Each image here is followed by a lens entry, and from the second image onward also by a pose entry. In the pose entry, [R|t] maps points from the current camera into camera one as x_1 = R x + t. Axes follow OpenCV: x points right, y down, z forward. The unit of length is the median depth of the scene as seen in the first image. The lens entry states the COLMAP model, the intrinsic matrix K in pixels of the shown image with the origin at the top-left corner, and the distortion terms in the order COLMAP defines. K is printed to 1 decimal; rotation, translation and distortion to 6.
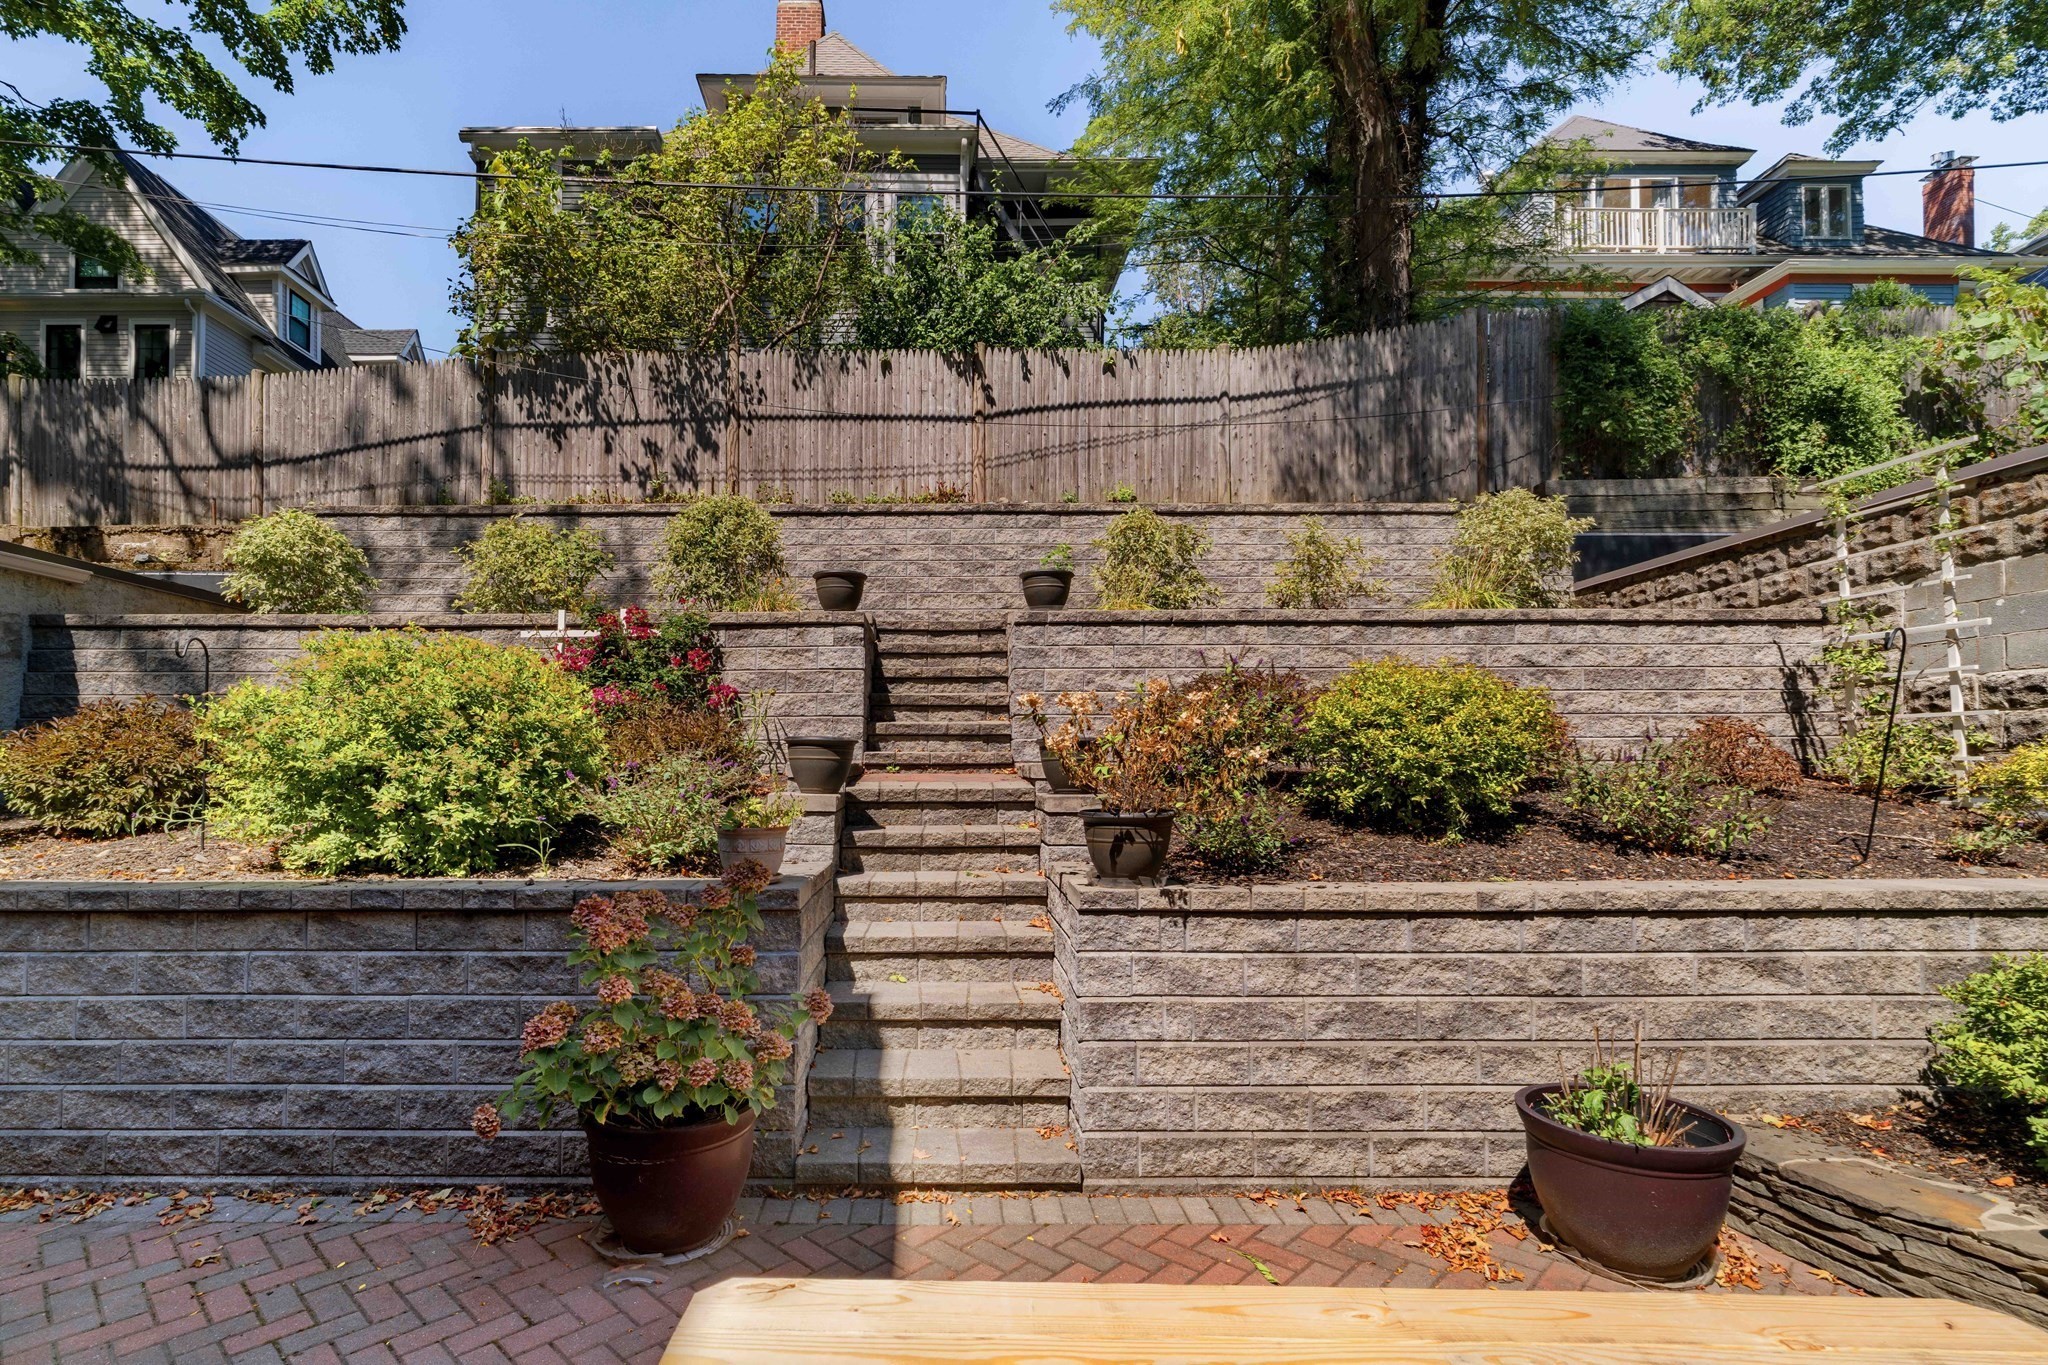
lens RADIAL K [[970.8, 0, 923.8], [0, 970.8, 747.0], [0, 0, 1]] dist [-0.012876, 0.002232]
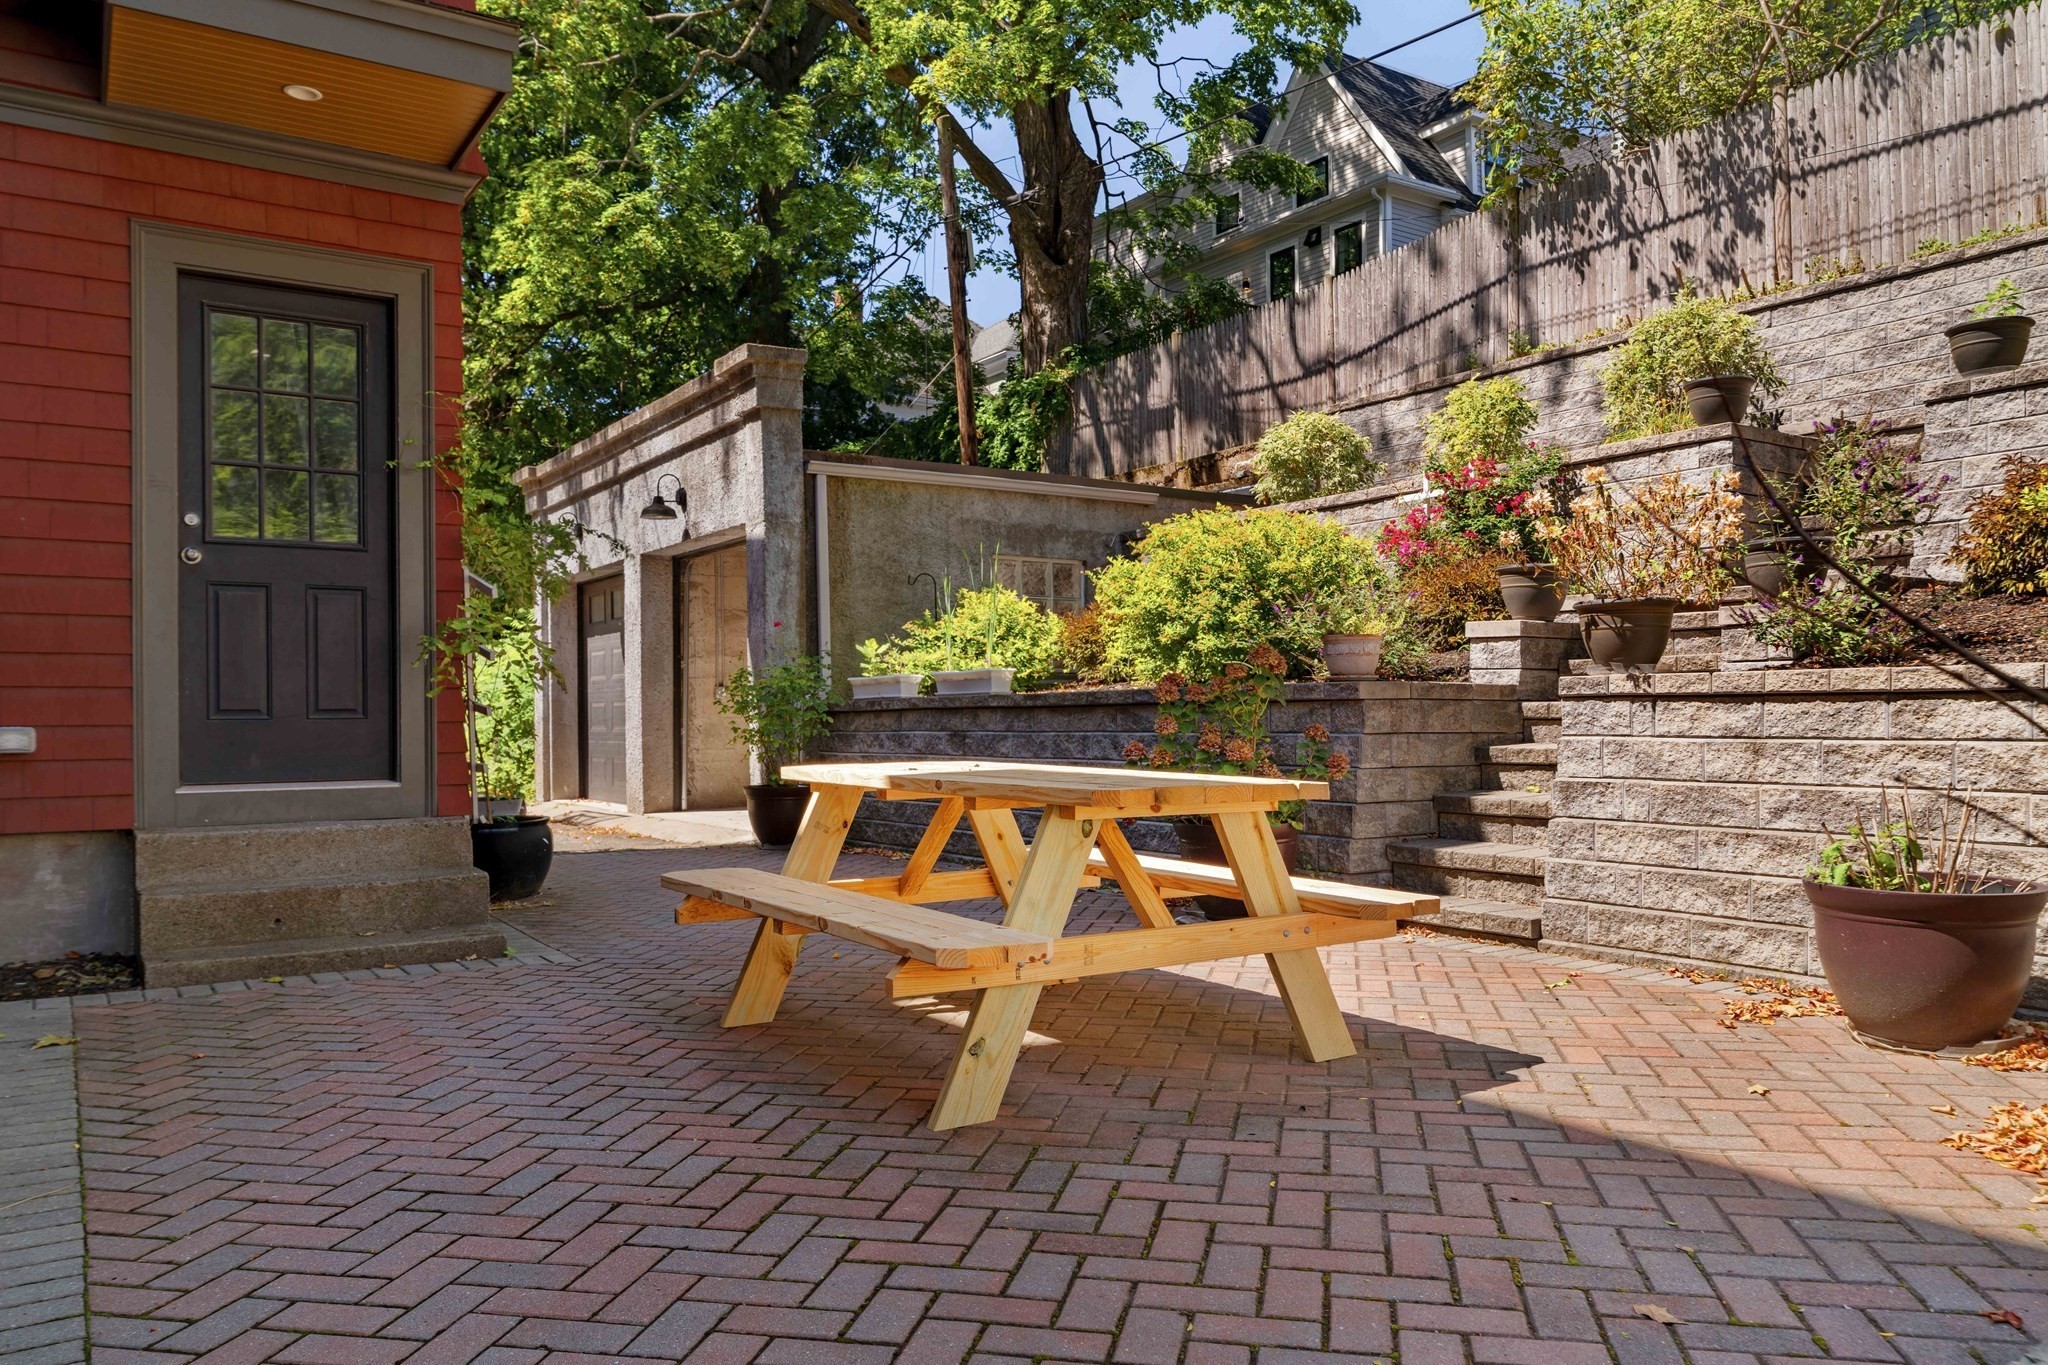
lens RADIAL K [[1463.3, 0, 1029.5], [0, 1463.3, 687.1], [0, 0, 1]] dist [-0.027827, -0.001295]
pose [[0.551990, -0.022451, -0.833548, 0.422876], [0.022464, 0.999675, -0.012050, 0.059682], [0.833548, -0.012073, 0.552315, -0.131141]]
